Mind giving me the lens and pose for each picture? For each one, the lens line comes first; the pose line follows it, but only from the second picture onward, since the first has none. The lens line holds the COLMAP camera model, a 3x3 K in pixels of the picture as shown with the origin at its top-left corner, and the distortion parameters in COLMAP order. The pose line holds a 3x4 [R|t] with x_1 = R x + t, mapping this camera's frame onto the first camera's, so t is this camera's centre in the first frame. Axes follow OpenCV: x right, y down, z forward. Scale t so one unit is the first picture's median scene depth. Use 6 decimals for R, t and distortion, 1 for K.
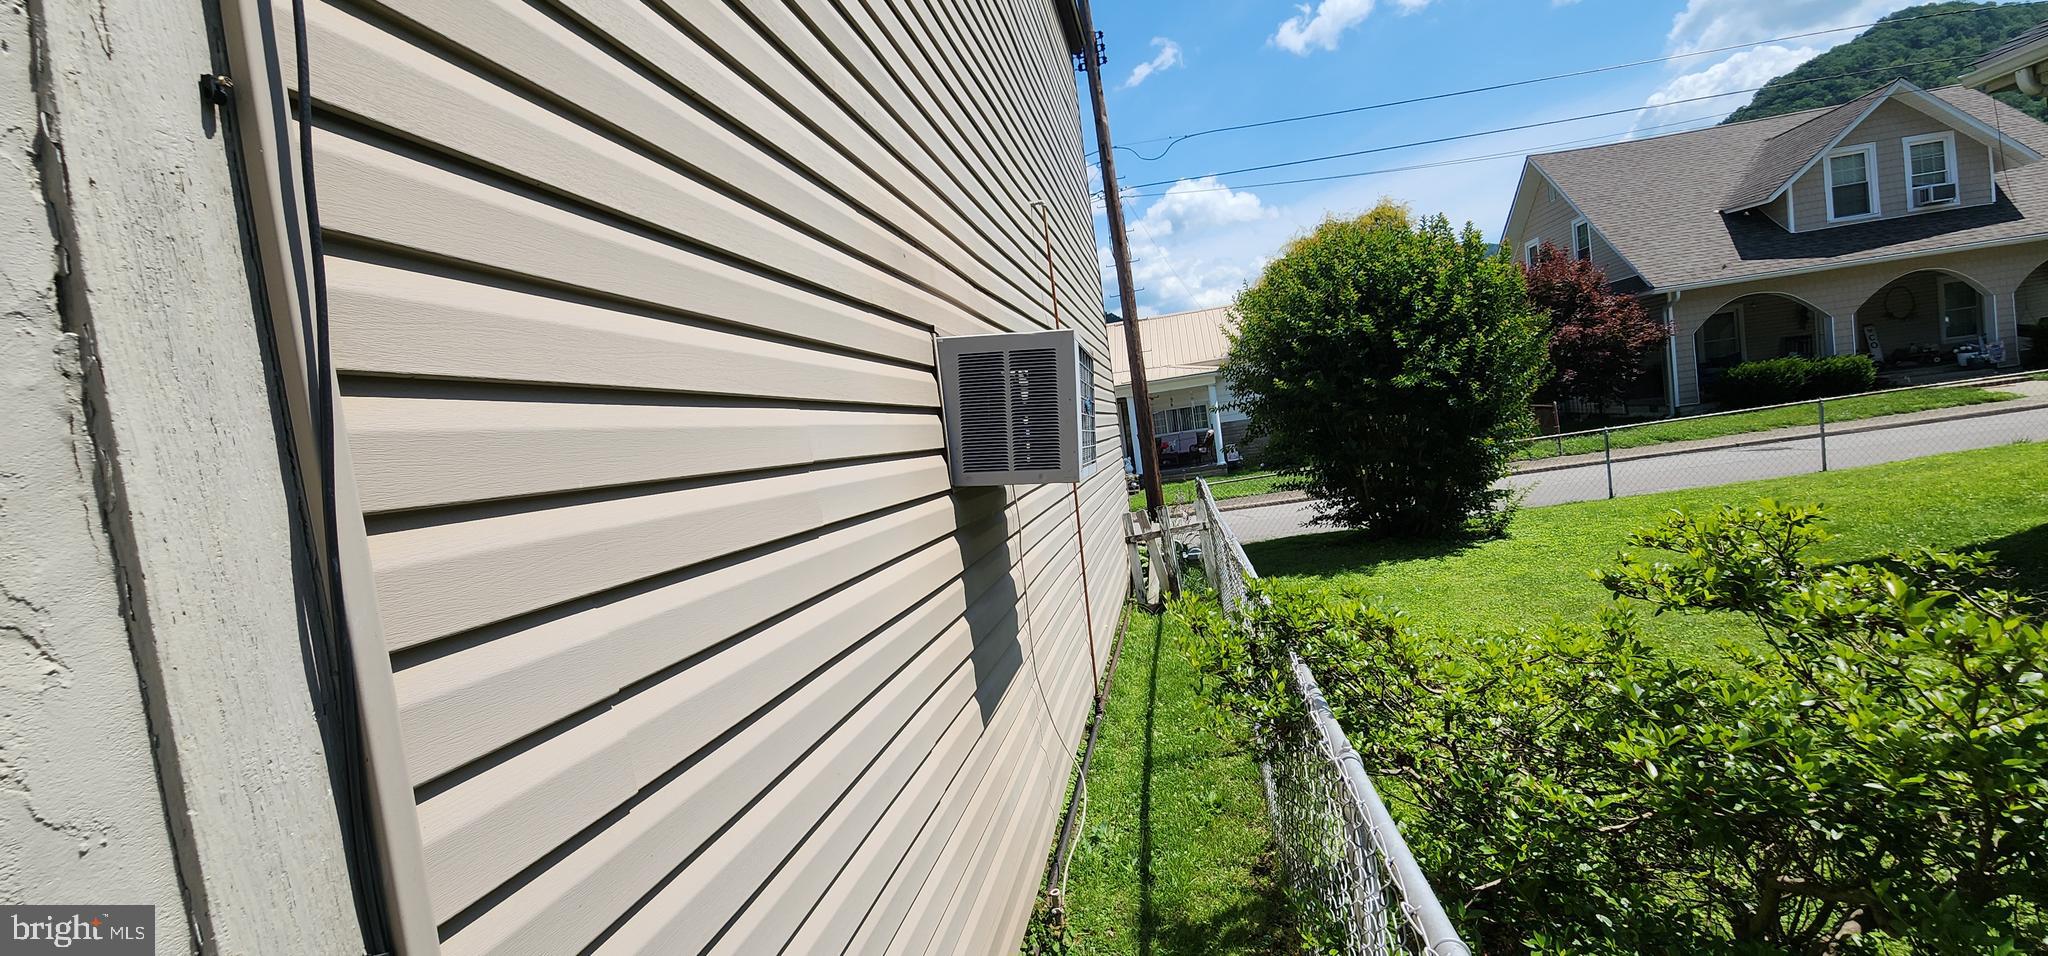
lens RADIAL K [[837.6, 0, 1017.0], [0, 837.6, 476.8], [0, 0, 1]] dist [-0.000003, -0.004594]
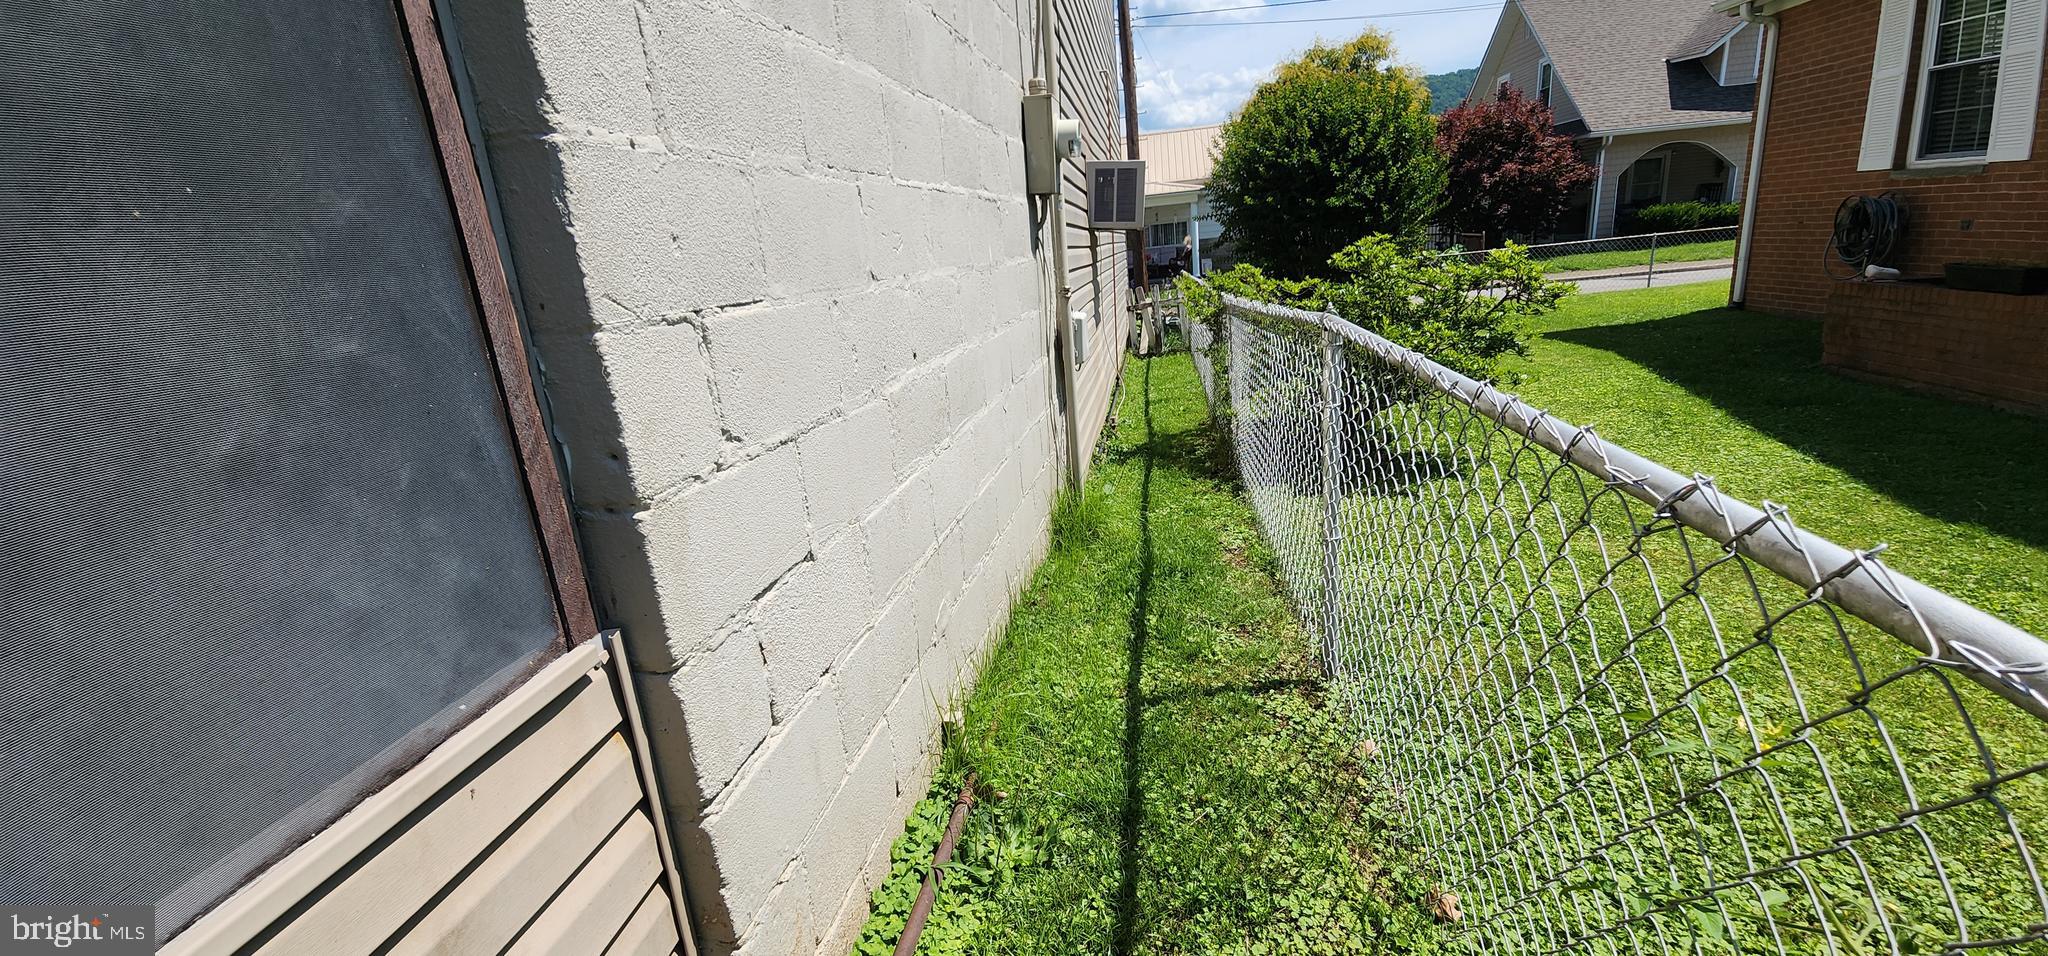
lens RADIAL K [[837.6, 0, 1017.0], [0, 837.6, 476.8], [0, 0, 1]] dist [-0.000003, -0.004594]
pose [[0.998383, 0.035559, 0.044350, -0.066627], [-0.044154, 0.976478, 0.211050, 0.038223], [-0.035802, -0.212667, 0.976469, -0.267196]]
